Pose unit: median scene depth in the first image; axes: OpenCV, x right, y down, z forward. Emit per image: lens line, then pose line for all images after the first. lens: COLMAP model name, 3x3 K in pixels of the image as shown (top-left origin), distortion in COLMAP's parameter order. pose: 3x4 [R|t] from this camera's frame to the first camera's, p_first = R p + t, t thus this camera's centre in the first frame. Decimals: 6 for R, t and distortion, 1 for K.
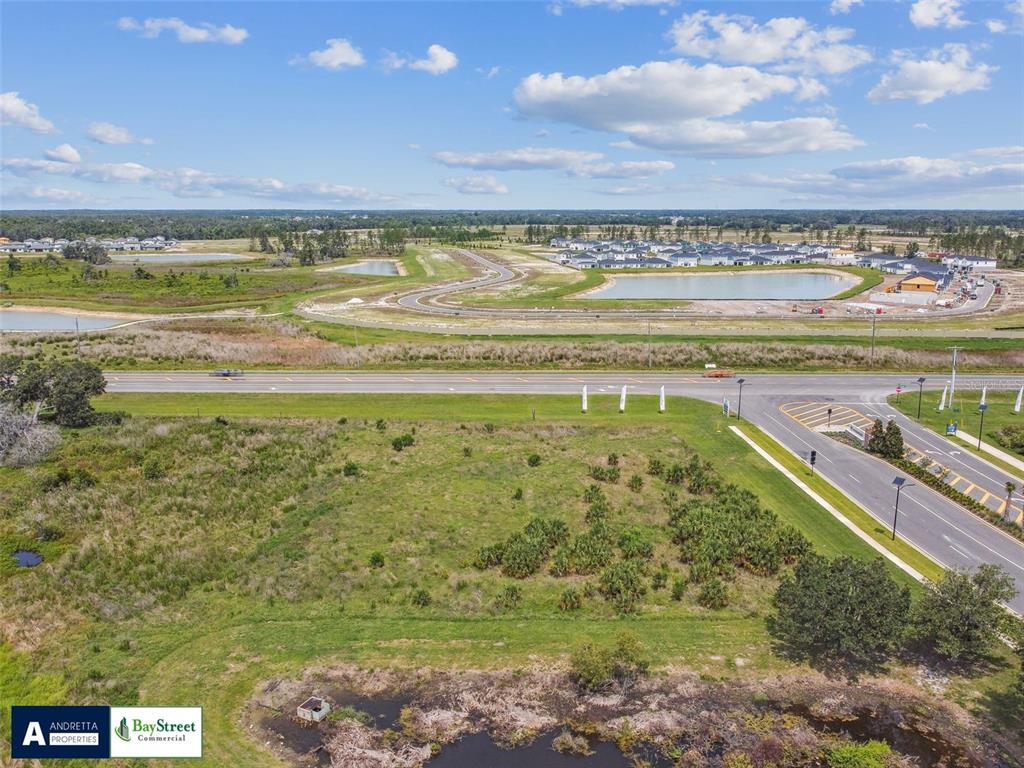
lens RADIAL K [[811.2, 0, 512.0], [0, 811.2, 384.0], [0, 0, 1]] dist [0.000266, -0.004786]
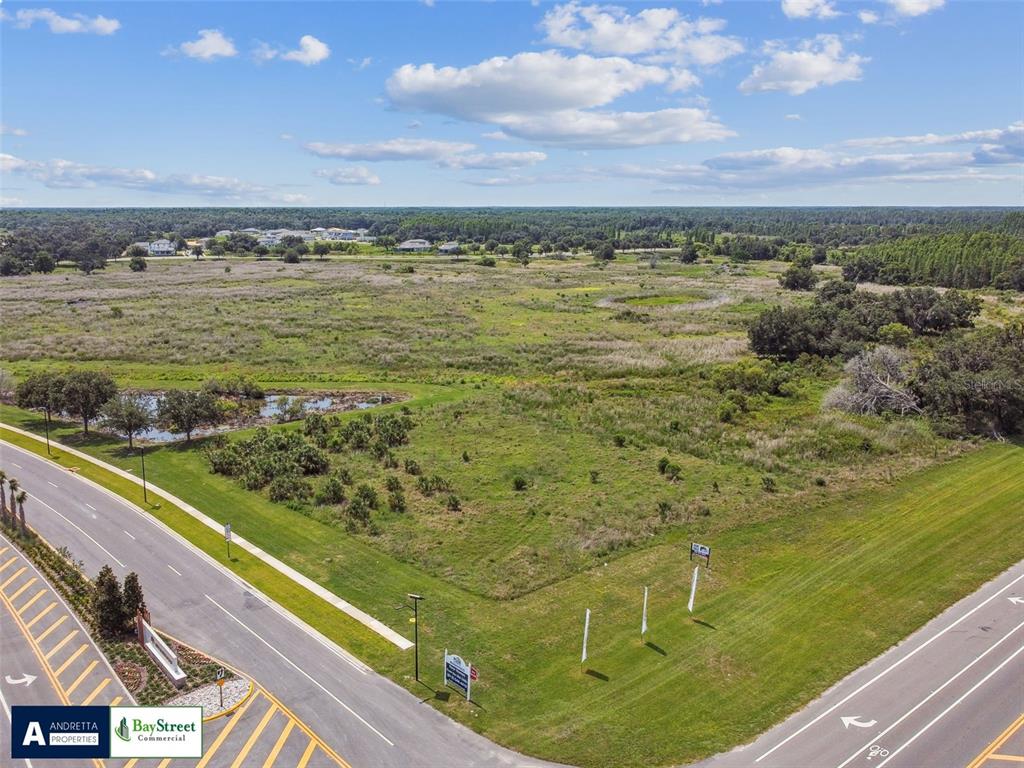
lens RADIAL K [[818.9, 0, 435.2], [0, 818.9, 381.5], [0, 0, 1]] dist [-0.000353, -0.002130]
pose [[-0.786694, 0.131207, -0.603239, 0.631396], [-0.128898, 0.920706, 0.368355, -0.331860], [0.603736, 0.367539, -0.707402, 1.531780]]
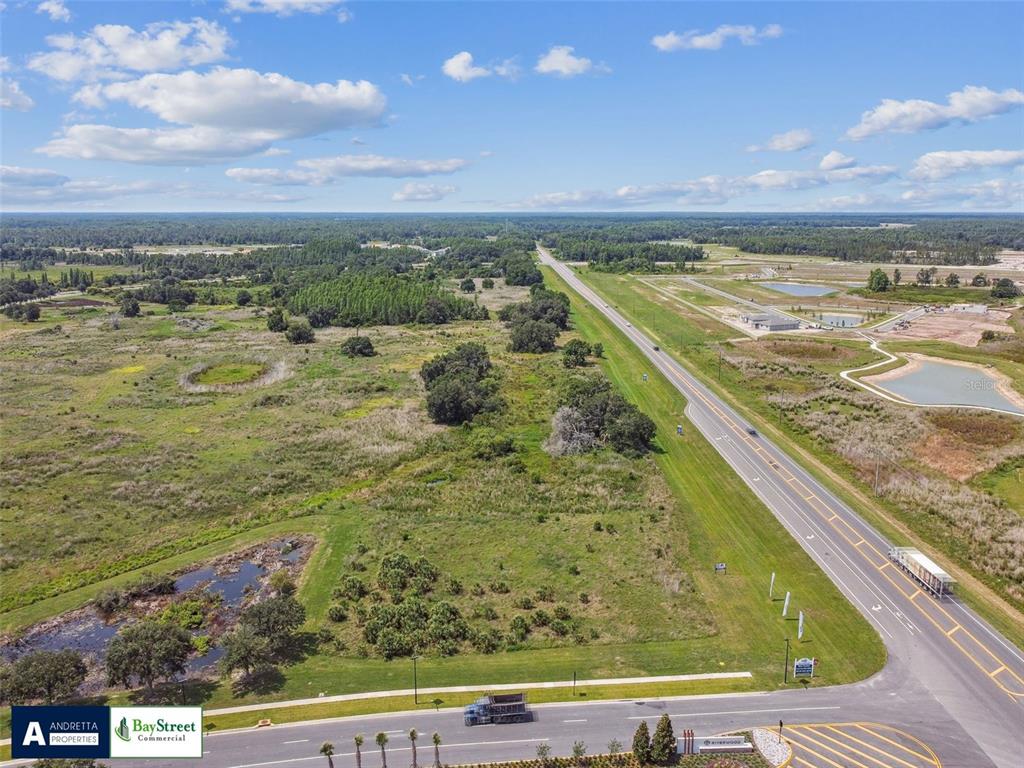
lens RADIAL K [[802.1, 0, 512.0], [0, 802.1, 384.0], [0, 0, 1]] dist [-0.002979, -0.006421]
pose [[0.033624, 0.213396, -0.976387, 1.213230], [-0.210259, 0.956586, 0.201828, -0.428639], [0.977067, 0.198508, 0.077032, 0.734192]]
